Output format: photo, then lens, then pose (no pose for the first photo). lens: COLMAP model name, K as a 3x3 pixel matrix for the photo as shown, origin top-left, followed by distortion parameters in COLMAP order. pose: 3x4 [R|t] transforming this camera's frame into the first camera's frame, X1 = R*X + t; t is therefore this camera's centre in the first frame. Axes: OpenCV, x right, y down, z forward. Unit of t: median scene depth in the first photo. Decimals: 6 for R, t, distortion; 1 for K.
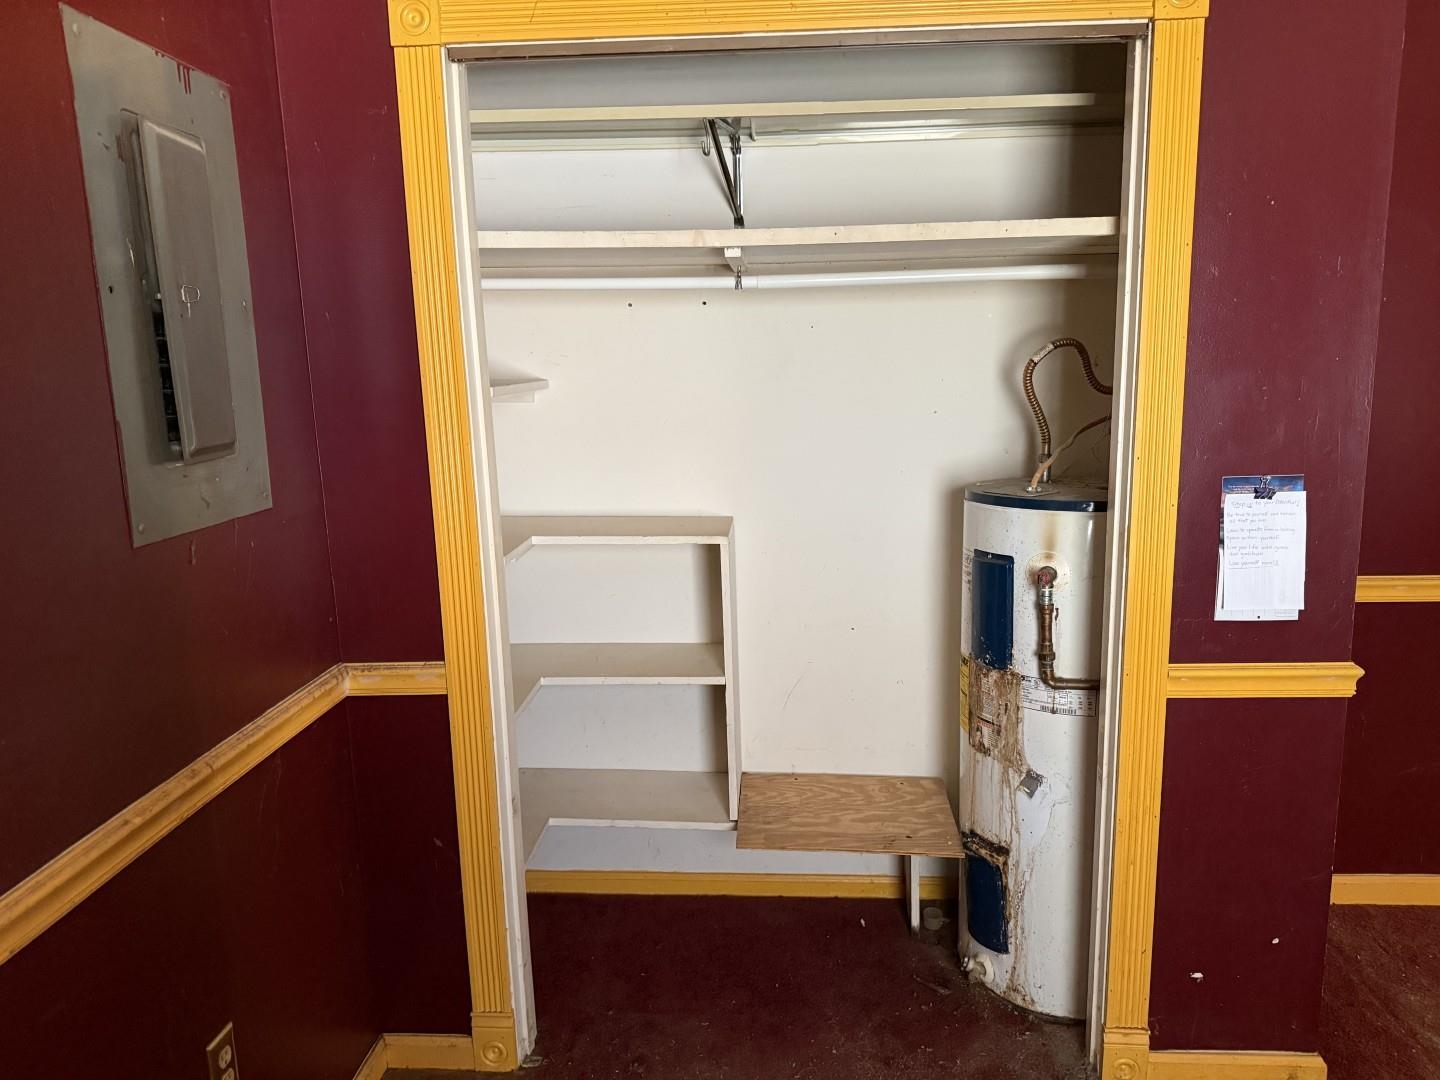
lens RADIAL K [[1006.1, 0, 713.4], [0, 1006.1, 538.2], [0, 0, 1]] dist [0.058773, -0.068992]
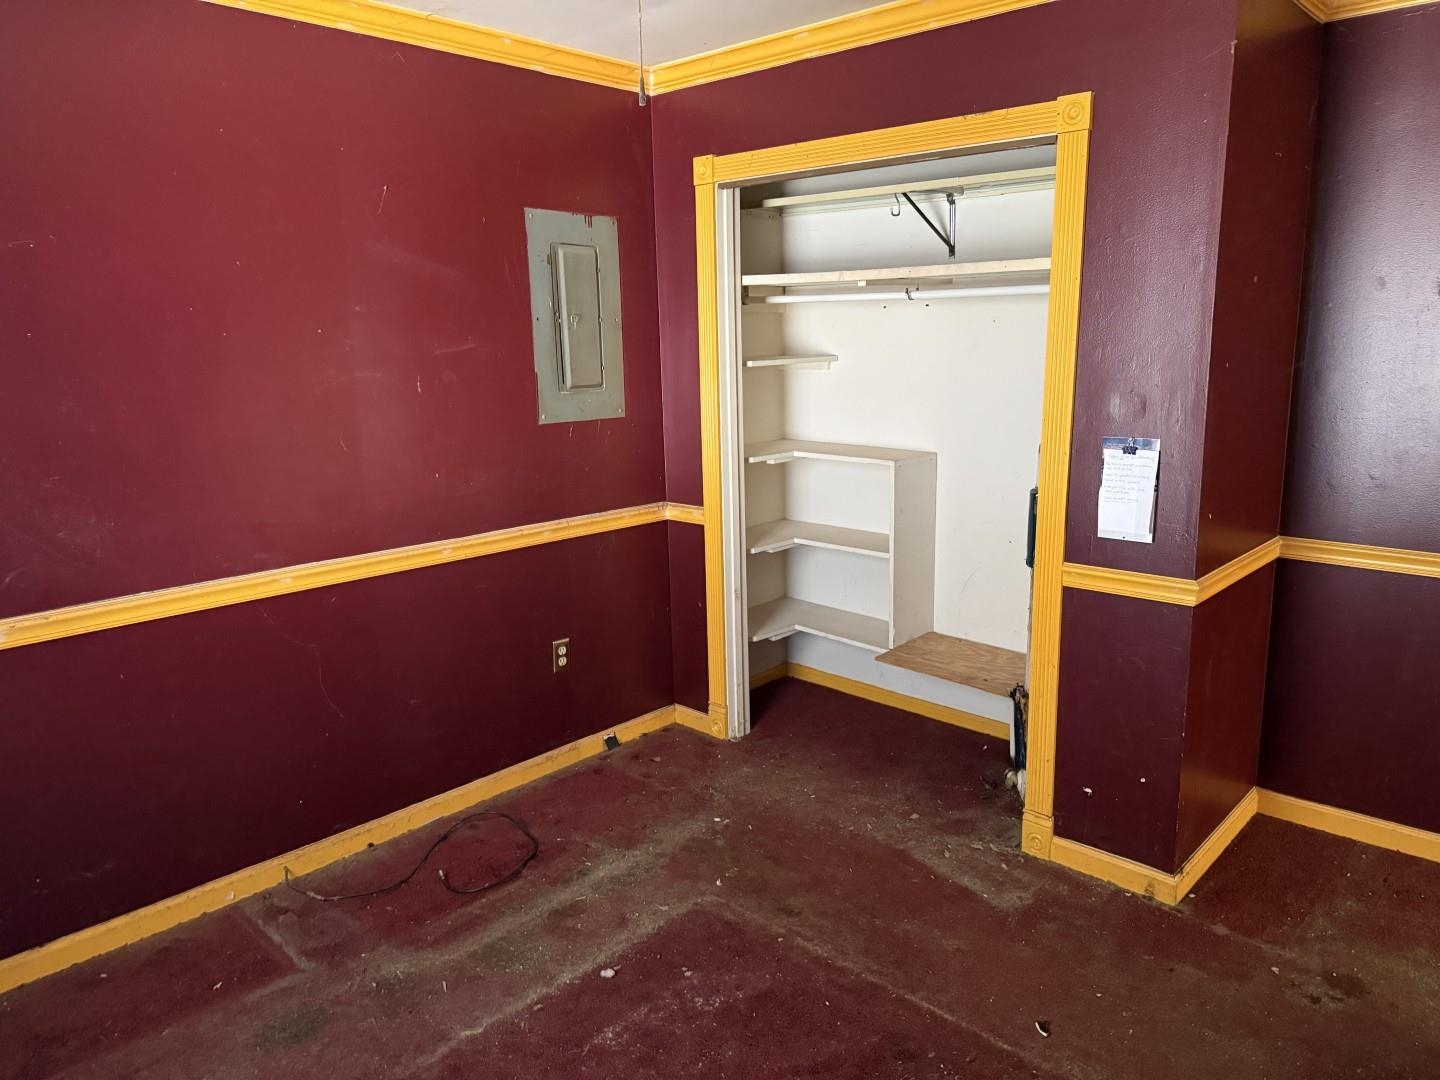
lens RADIAL K [[1006.1, 0, 729.4], [0, 1006.1, 542.6], [0, 0, 1]] dist [0.058773, -0.068992]
pose [[0.771098, 0.139114, -0.621333, 0.942393], [-0.114078, 0.990235, 0.080134, 0.031986], [0.626413, 0.009089, 0.779438, -0.428759]]
